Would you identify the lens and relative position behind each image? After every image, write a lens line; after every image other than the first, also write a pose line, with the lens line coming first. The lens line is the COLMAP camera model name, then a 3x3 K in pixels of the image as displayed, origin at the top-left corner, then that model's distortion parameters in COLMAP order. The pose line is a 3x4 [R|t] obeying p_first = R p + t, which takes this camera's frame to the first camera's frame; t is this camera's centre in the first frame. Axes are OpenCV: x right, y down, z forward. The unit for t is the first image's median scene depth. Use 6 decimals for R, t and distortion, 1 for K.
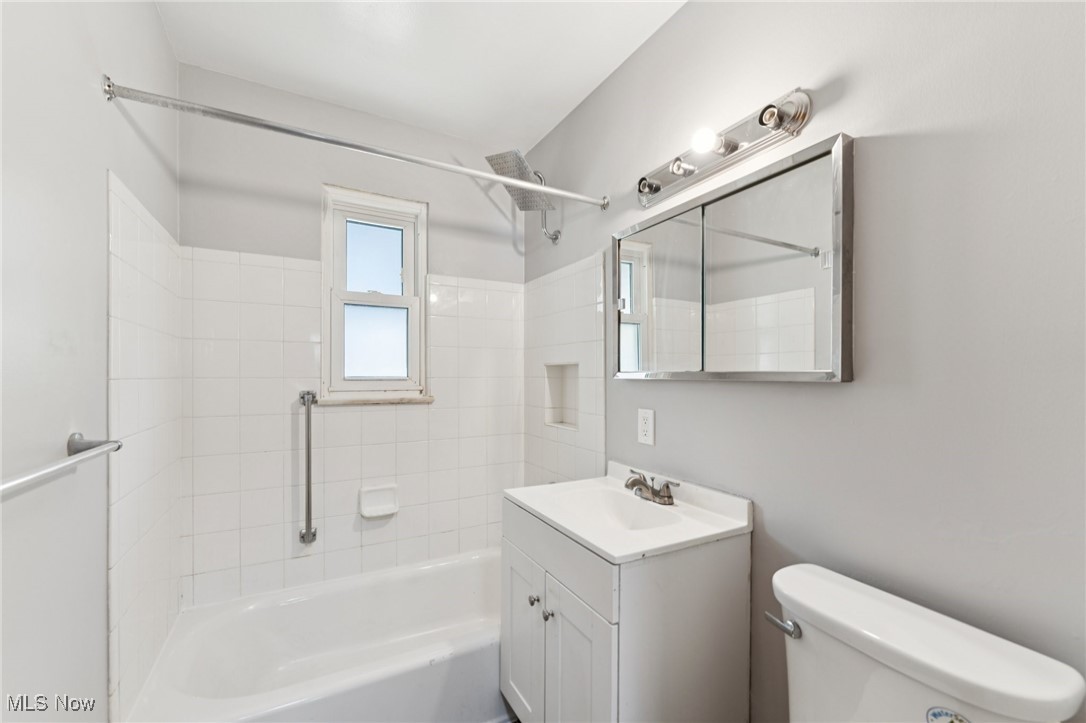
lens RADIAL K [[439.3, 0, 538.7], [0, 439.3, 370.6], [0, 0, 1]] dist [-0.000643, 0.000397]
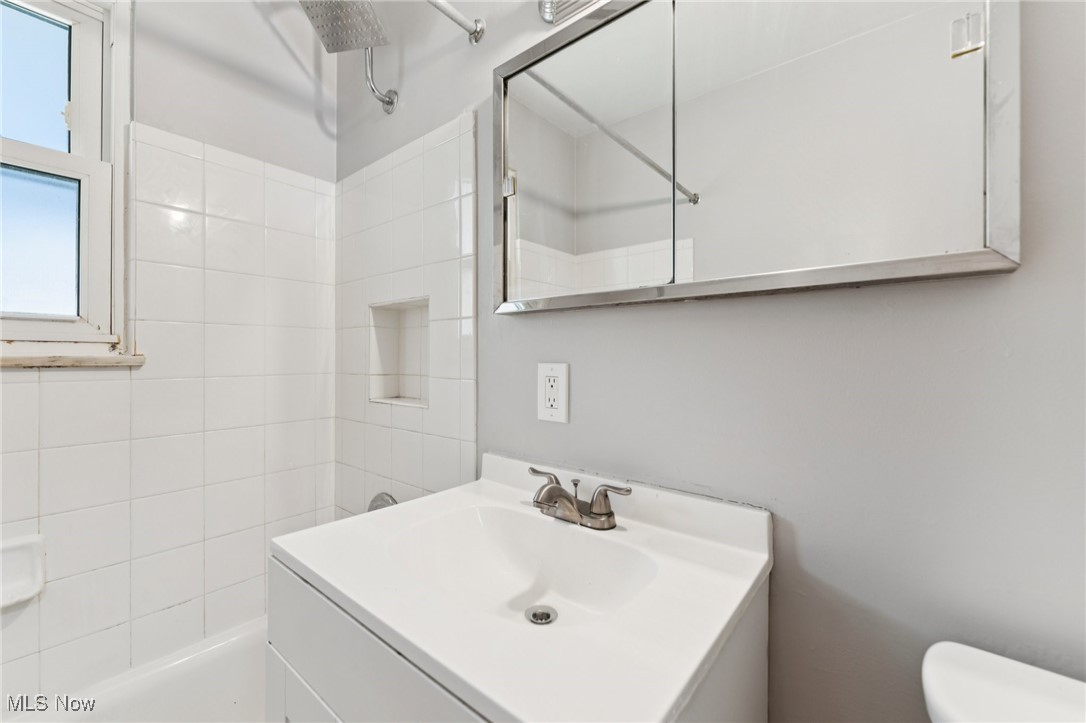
lens RADIAL K [[439.3, 0, 537.8], [0, 439.3, 353.6], [0, 0, 1]] dist [-0.000643, 0.000397]
pose [[0.929092, 0.004150, 0.369826, 0.005116], [-0.003419, 0.999991, -0.002634, 0.059341], [-0.369833, 0.001183, 0.929097, 0.352602]]
